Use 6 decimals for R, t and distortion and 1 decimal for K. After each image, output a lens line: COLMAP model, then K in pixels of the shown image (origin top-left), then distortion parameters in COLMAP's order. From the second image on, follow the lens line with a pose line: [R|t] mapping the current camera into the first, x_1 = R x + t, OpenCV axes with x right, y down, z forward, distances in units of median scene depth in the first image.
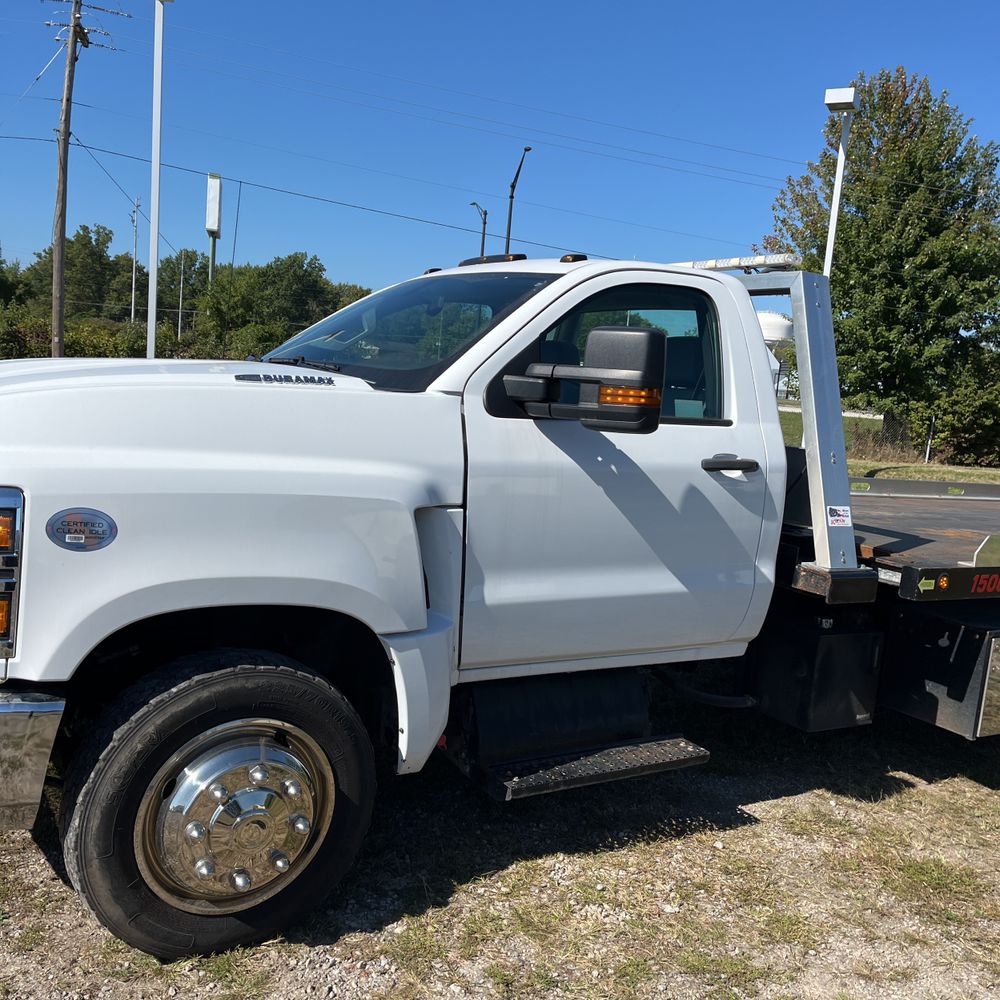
lens RADIAL K [[1014.1, 0, 514.9], [0, 1014.1, 504.1], [0, 0, 1]] dist [0.027441, 0.006612]
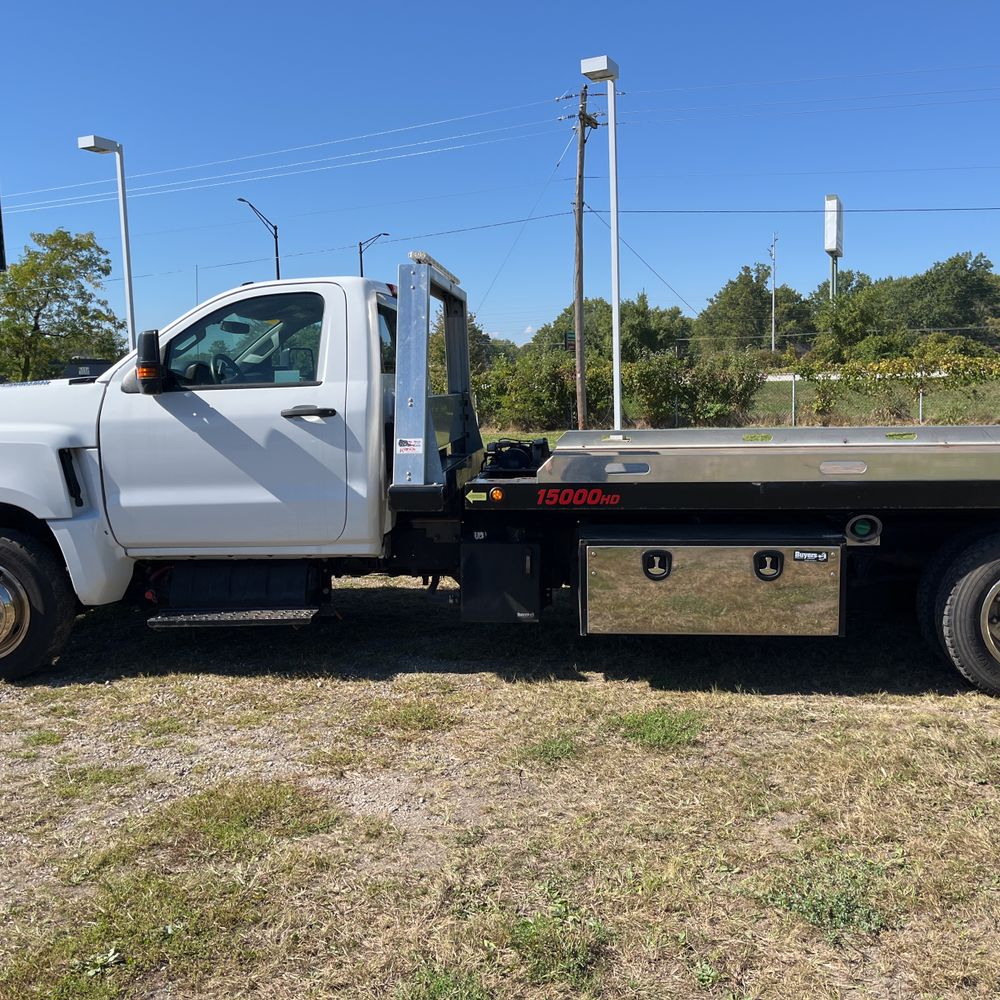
lens RADIAL K [[1012.9, 0, 510.3], [0, 1012.9, 489.2], [0, 0, 1]] dist [0.039389, -0.025008]
pose [[0.794729, -0.042867, -0.605449, 1.125757], [0.021725, 0.998873, -0.042205, 0.117101], [0.606575, 0.020388, 0.794765, 0.040050]]
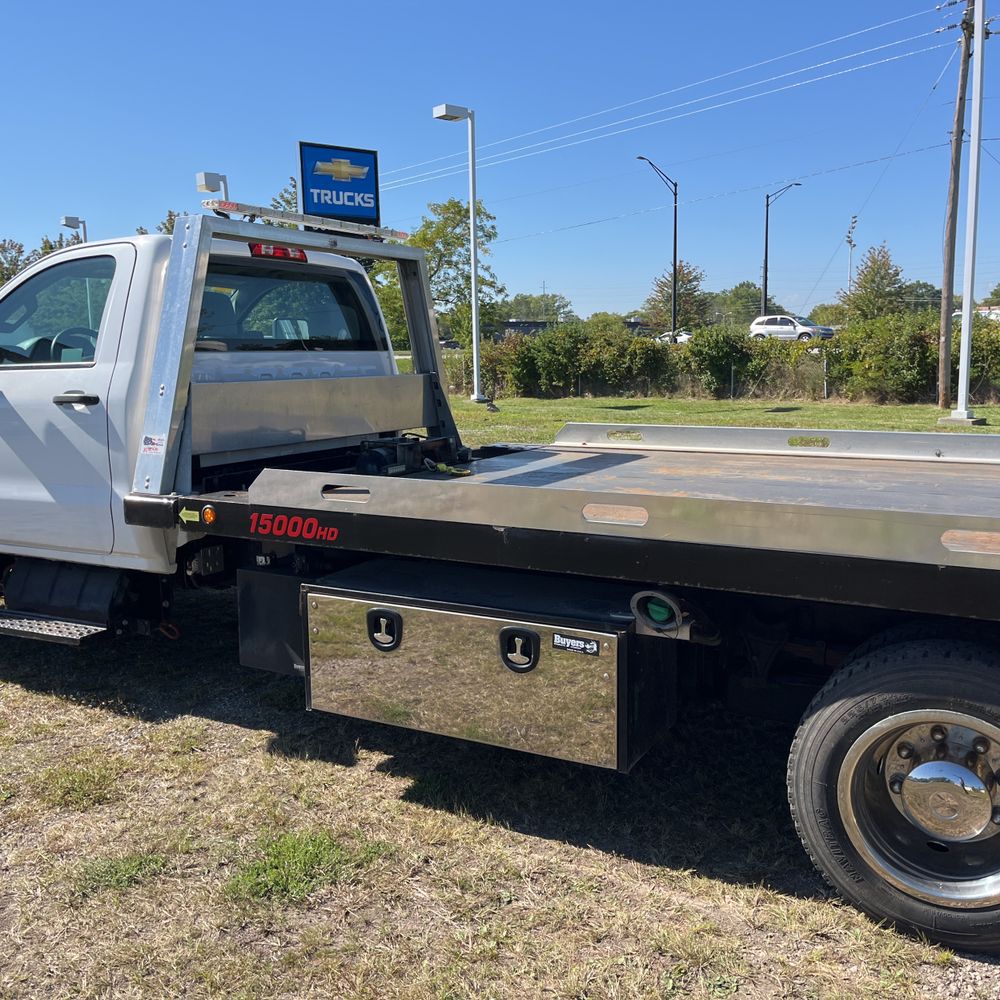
lens RADIAL K [[1012.3, 0, 511.3], [0, 1012.3, 504.3], [0, 0, 1]] dist [0.080478, -0.107061]
pose [[0.484971, 0.035066, -0.873827, 1.328624], [-0.045153, 0.998867, 0.015024, 0.038022], [0.873364, 0.032170, 0.486005, 0.754879]]
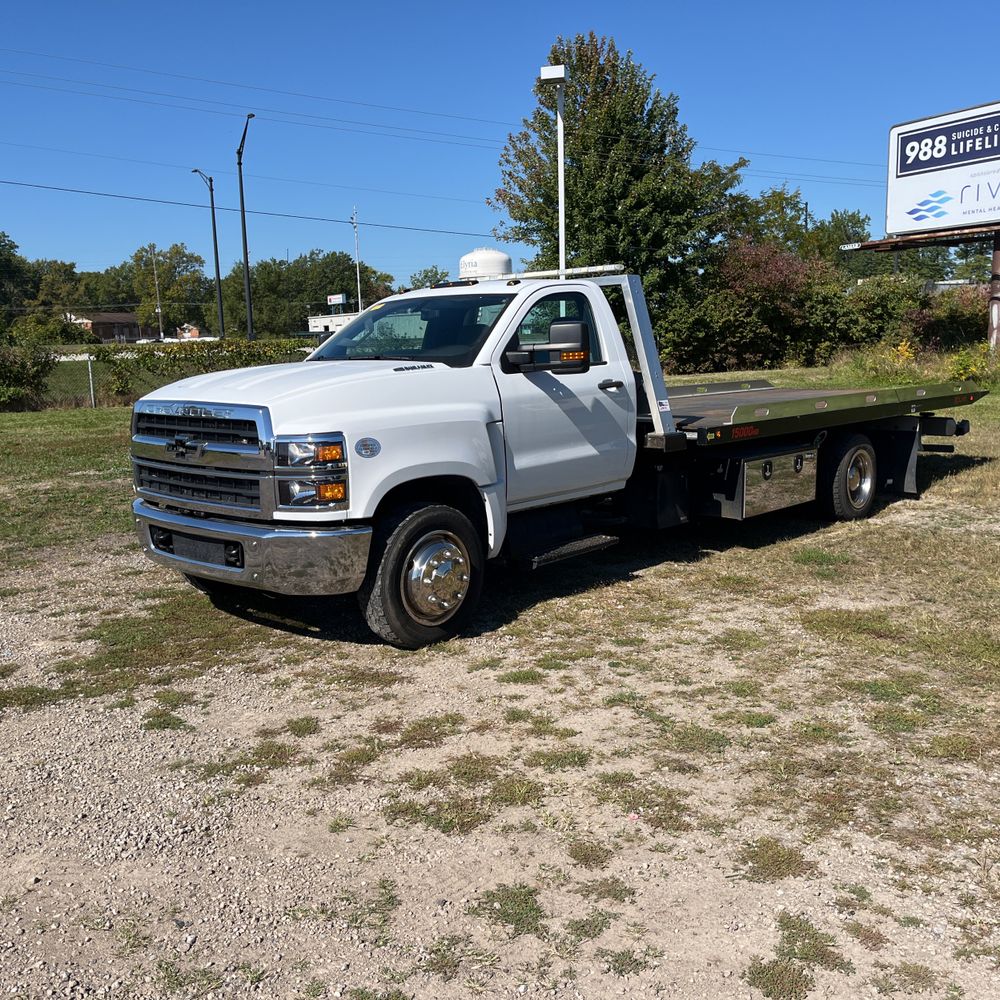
lens RADIAL K [[1005.6, 0, 500.8], [0, 1005.6, 499.7], [0, 0, 1]] dist [0.076224, -0.098105]
pose [[0.962832, -0.150351, 0.224386, -0.380605], [0.139762, 0.988214, 0.062444, 0.023388], [-0.231130, -0.028762, 0.972498, -0.680566]]
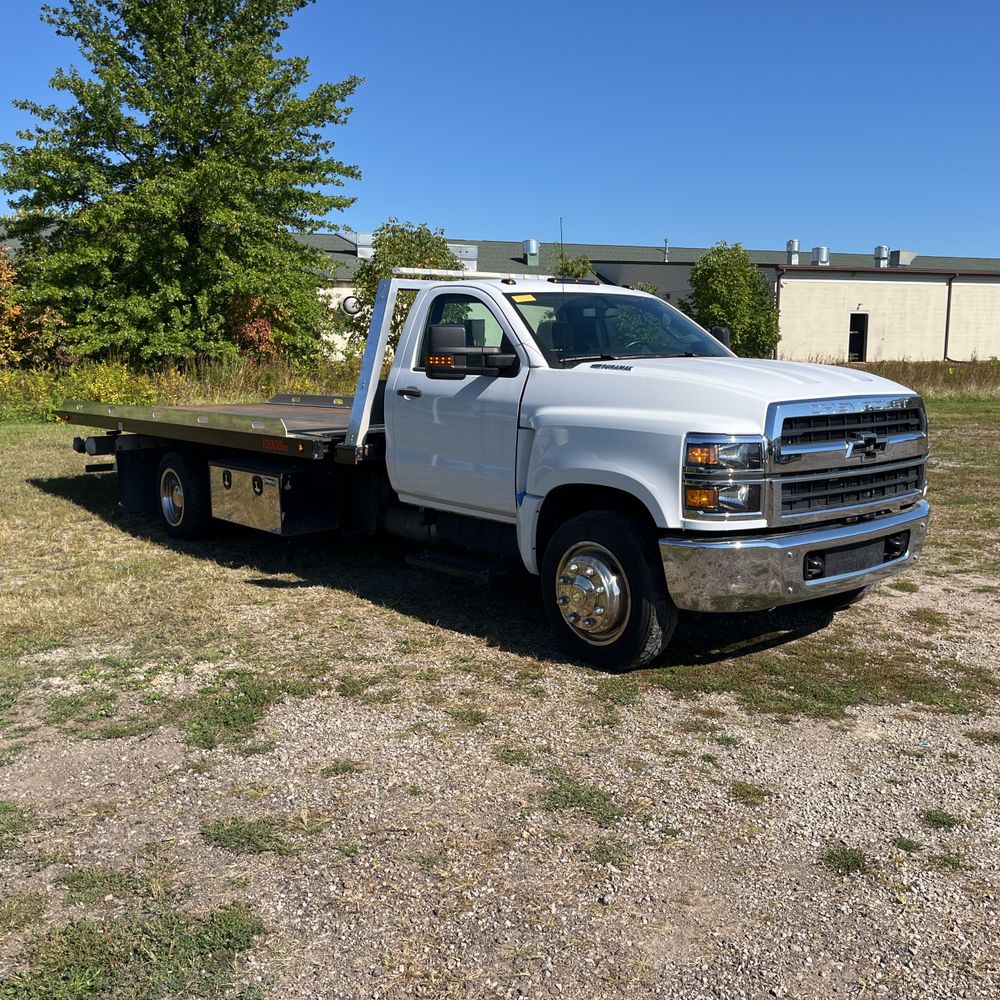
lens RADIAL K [[1010.6, 0, 506.5], [0, 1010.6, 484.2], [0, 0, 1]] dist [0.057351, -0.061278]
pose [[-0.122158, -0.217824, 0.968313, -1.628414], [0.111180, 0.966476, 0.231437, -0.311007], [-0.986264, 0.135929, -0.093845, 1.290356]]
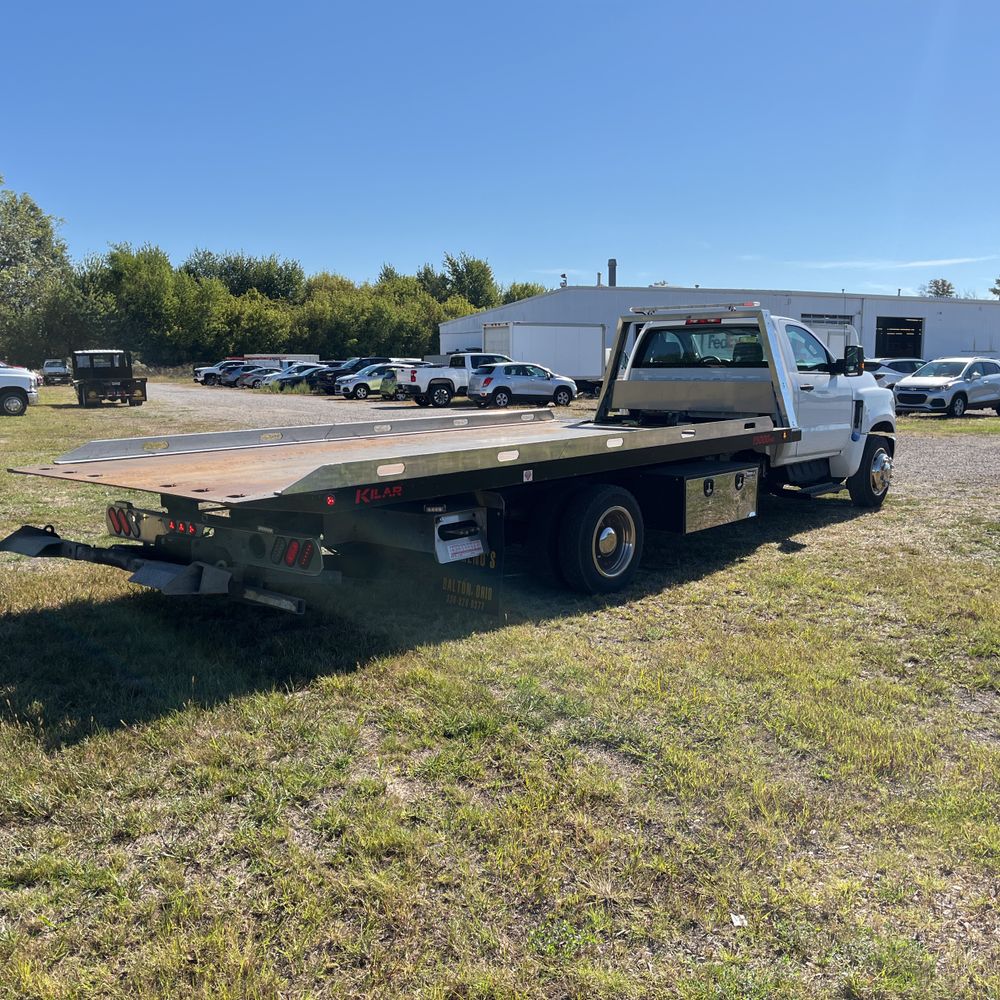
lens RADIAL K [[1010.6, 0, 506.5], [0, 1010.6, 484.2], [0, 0, 1]] dist [0.057351, -0.061278]
pose [[-0.957574, -0.050819, -0.283672, 1.272184], [-0.113267, 0.971482, 0.208310, -0.304932], [0.264996, 0.231603, -0.936022, 3.394837]]
